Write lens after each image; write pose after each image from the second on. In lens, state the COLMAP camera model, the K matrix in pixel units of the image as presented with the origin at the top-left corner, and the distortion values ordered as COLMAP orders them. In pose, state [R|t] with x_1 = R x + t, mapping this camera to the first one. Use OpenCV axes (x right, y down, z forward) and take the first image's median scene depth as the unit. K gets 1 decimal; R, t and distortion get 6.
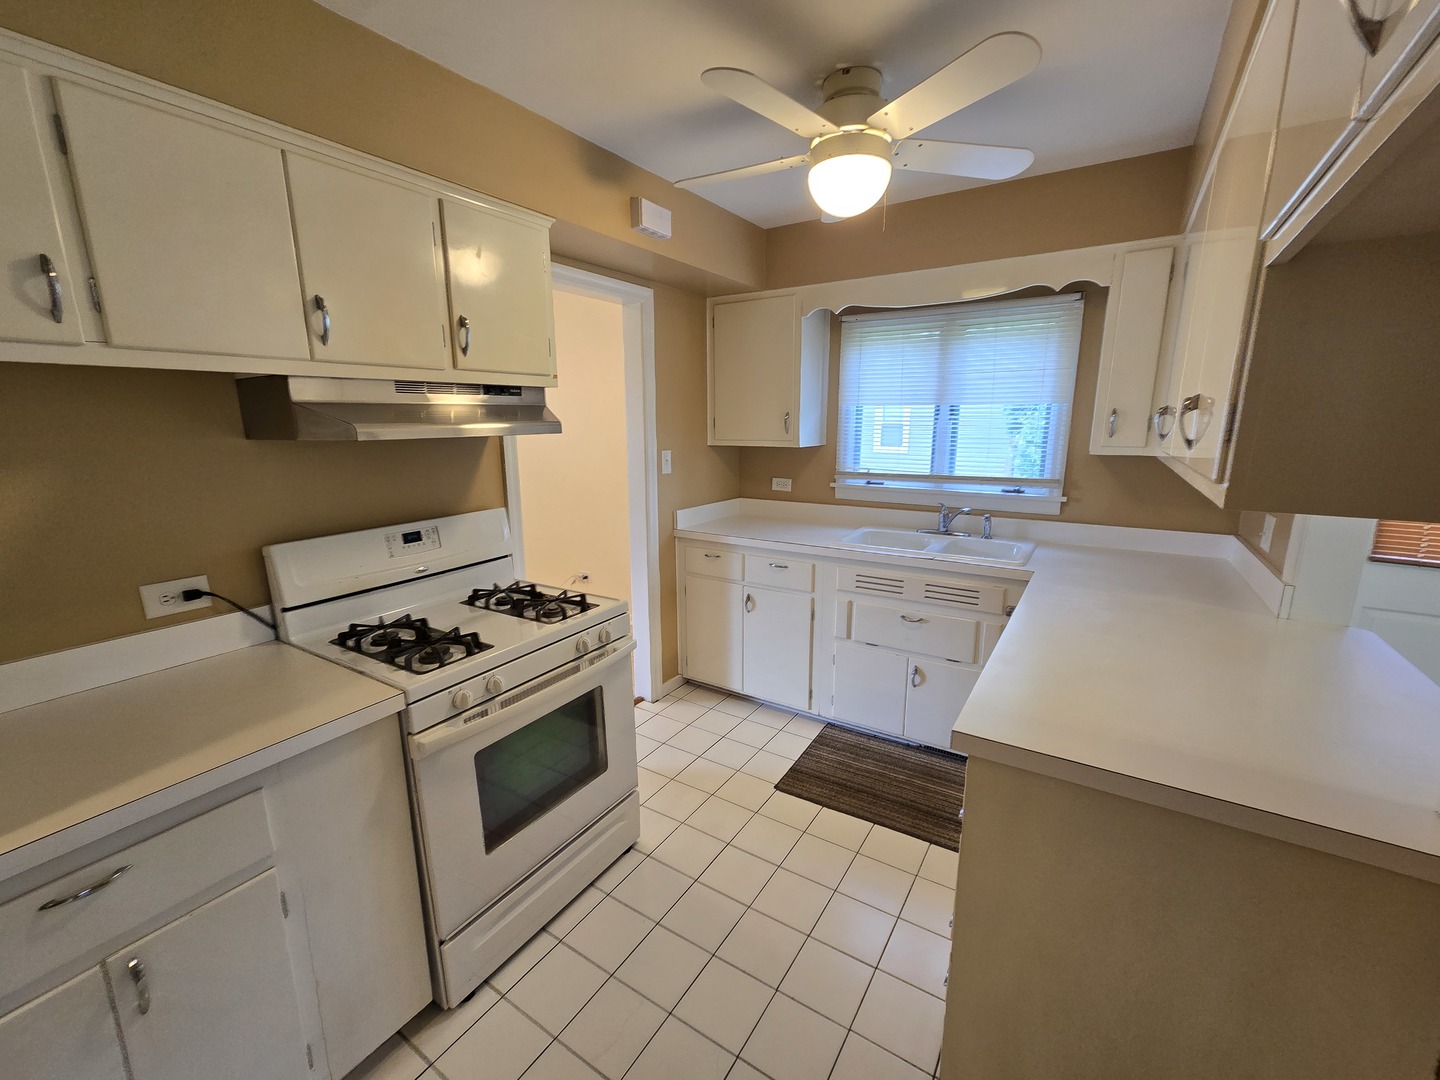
lens RADIAL K [[594.4, 0, 713.5], [0, 594.4, 545.6], [0, 0, 1]] dist [0.001318, 0.000336]
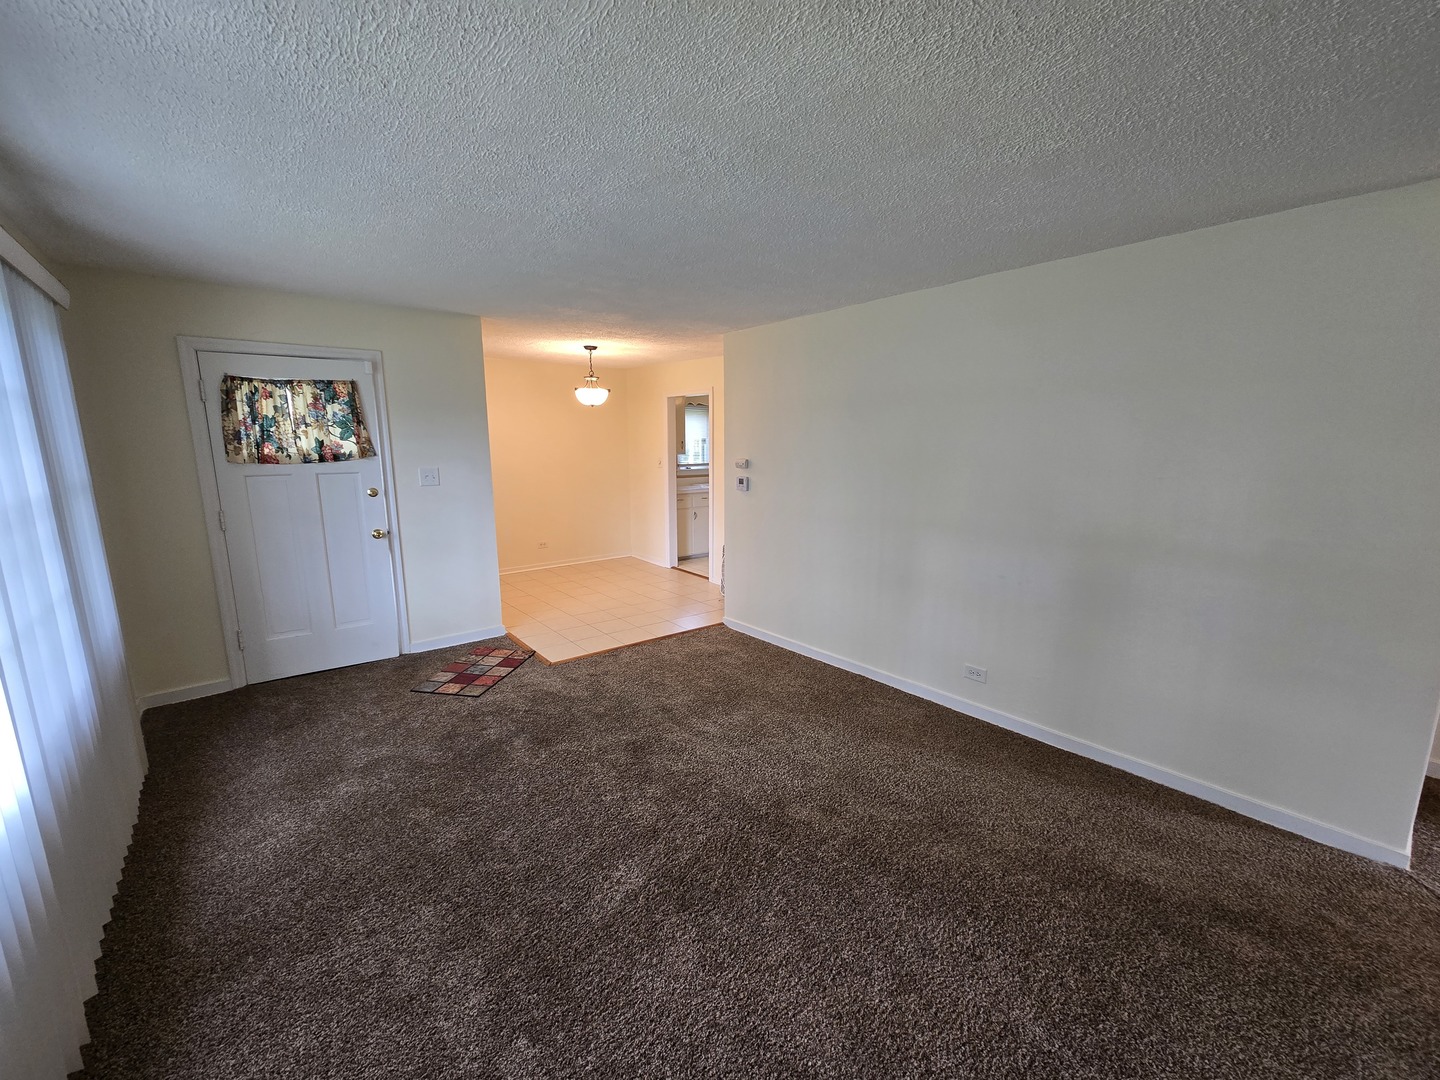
lens RADIAL K [[589.3, 0, 707.1], [0, 589.3, 550.3], [0, 0, 1]] dist [-0.000757, 0.000294]
pose [[0.309004, -0.169932, 0.935756, -2.557789], [0.200941, 0.973362, 0.110407, -0.029433], [-0.929591, 0.153915, 0.334919, 0.149082]]
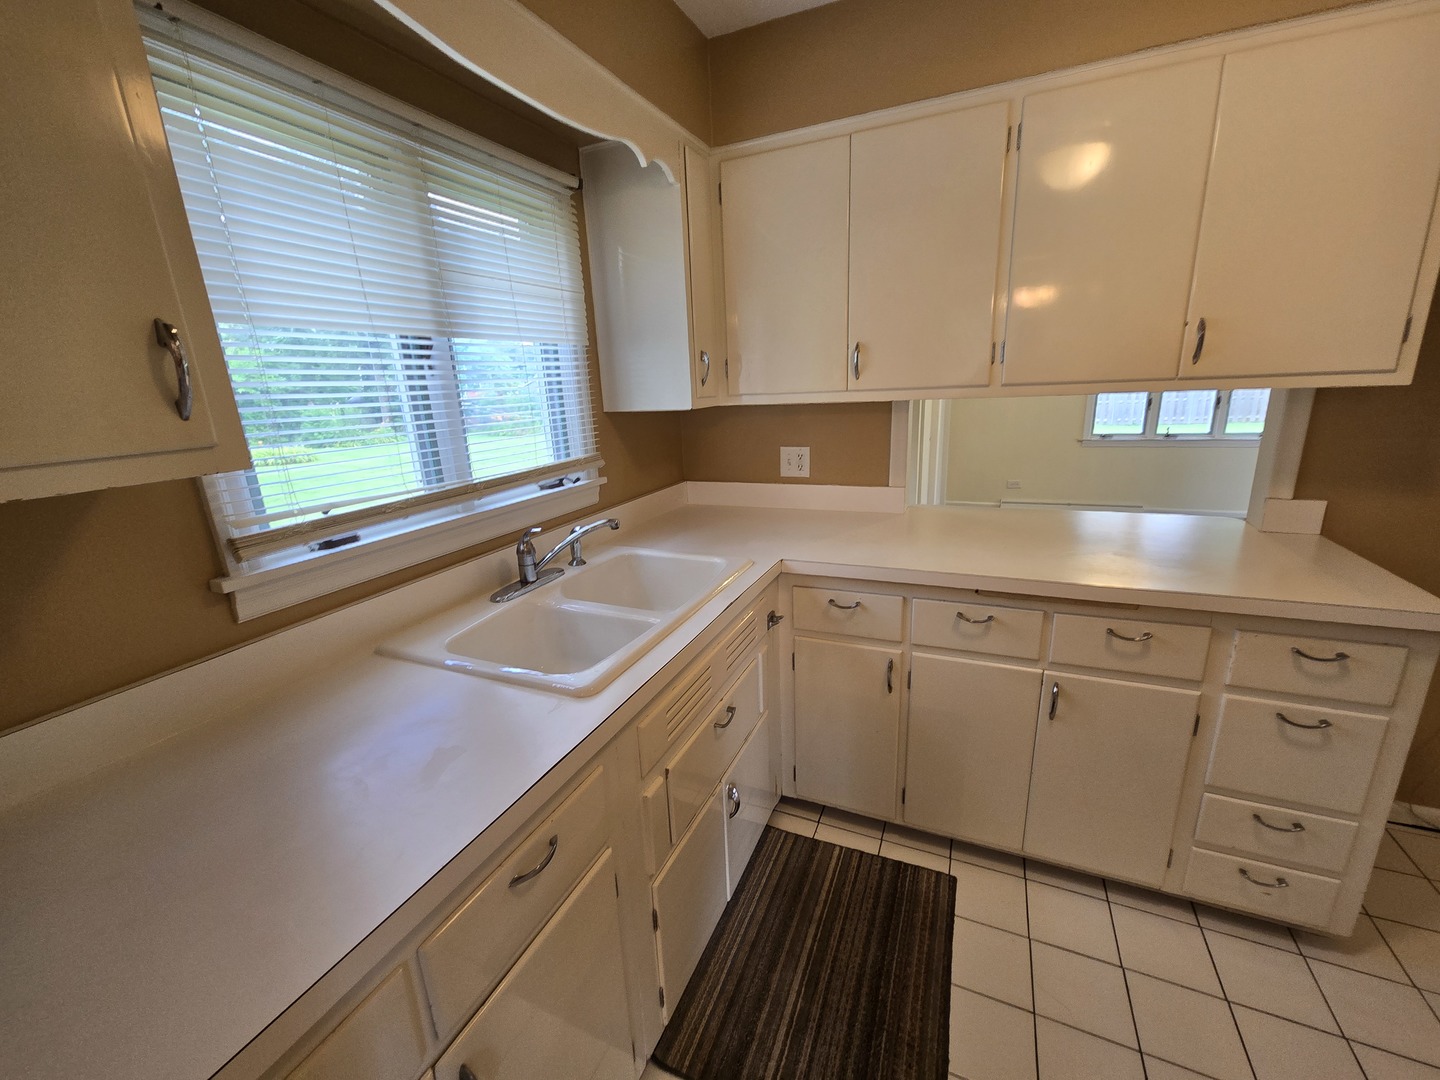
lens RADIAL K [[589.3, 0, 707.1], [0, 589.3, 550.3], [0, 0, 1]] dist [-0.000757, 0.000294]
pose [[-0.159476, -0.259429, 0.952504, -0.141019], [0.250685, 0.922584, 0.293251, -0.179328], [-0.954843, 0.285545, -0.082095, 0.964989]]
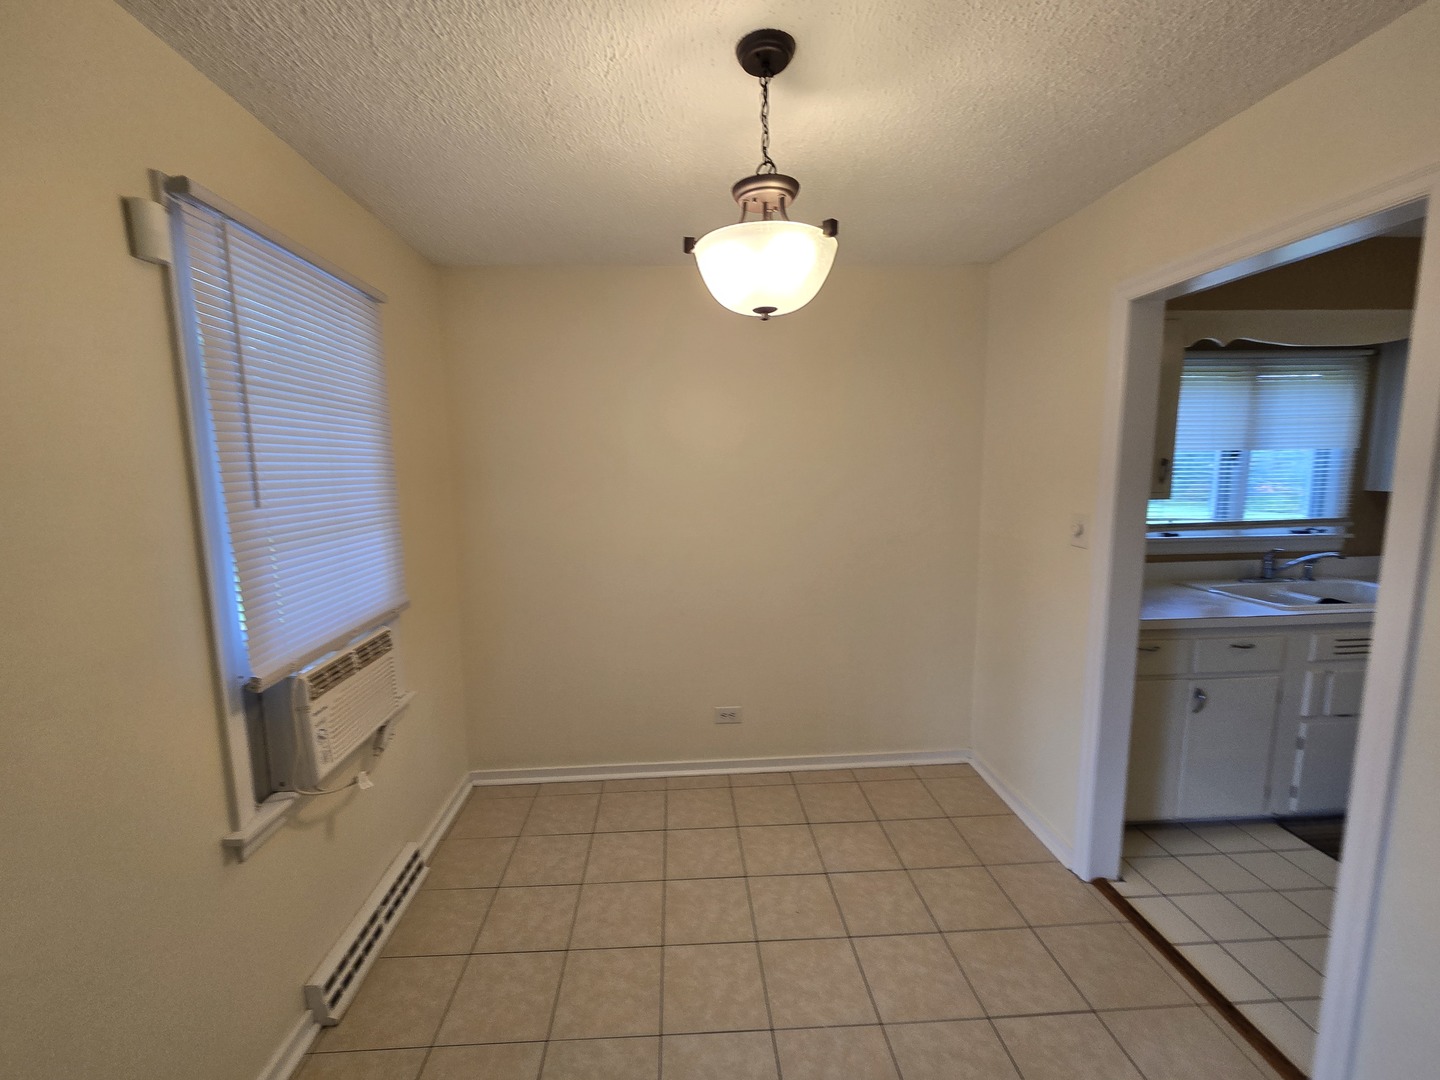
lens RADIAL K [[589.3, 0, 707.1], [0, 589.3, 550.3], [0, 0, 1]] dist [-0.000757, 0.000294]
pose [[0.809645, -0.092483, 0.579588, -0.984695], [0.137560, 0.989903, -0.034206, -0.176333], [-0.570572, 0.107423, 0.814192, 0.799997]]
